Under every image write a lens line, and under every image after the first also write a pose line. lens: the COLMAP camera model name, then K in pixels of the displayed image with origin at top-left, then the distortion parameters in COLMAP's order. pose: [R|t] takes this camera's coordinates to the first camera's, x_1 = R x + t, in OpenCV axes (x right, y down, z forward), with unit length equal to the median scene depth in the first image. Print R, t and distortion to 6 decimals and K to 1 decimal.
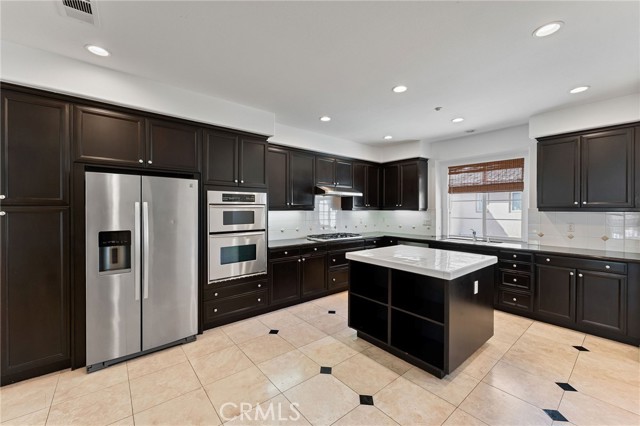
lens RADIAL K [[261.5, 0, 311.4], [0, 261.5, 211.3], [0, 0, 1]] dist [-0.002382, 0.000021]
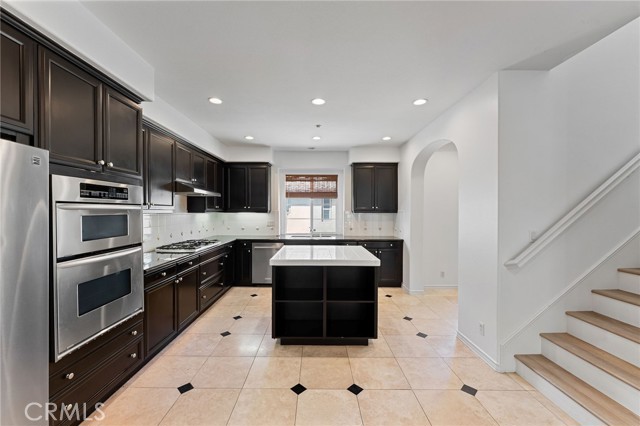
lens RADIAL K [[261.5, 0, 316.4], [0, 261.5, 213.9], [0, 0, 1]] dist [-0.002382, 0.000021]
pose [[0.615340, -0.007833, 0.788223, -0.420002], [0.004509, 0.999969, 0.006417, -0.004776], [-0.788249, -0.000394, 0.615356, 0.265098]]
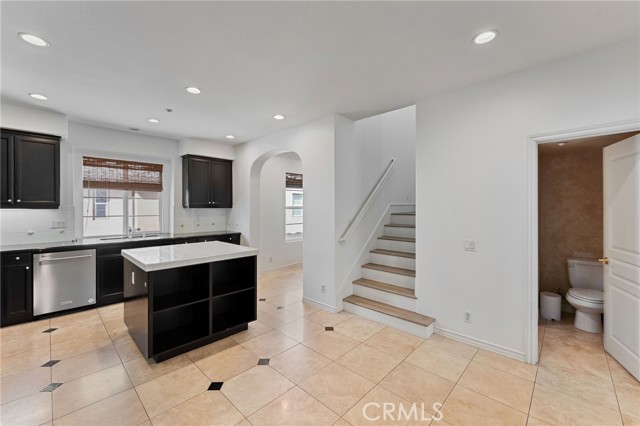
lens RADIAL K [[261.5, 0, 325.5], [0, 261.5, 208.4], [0, 0, 1]] dist [-0.002382, 0.000021]
pose [[-0.163120, -0.008100, 0.986573, -0.604055], [0.005231, 0.999945, 0.009075, -0.007948], [-0.986592, 0.006641, -0.163069, 0.521149]]
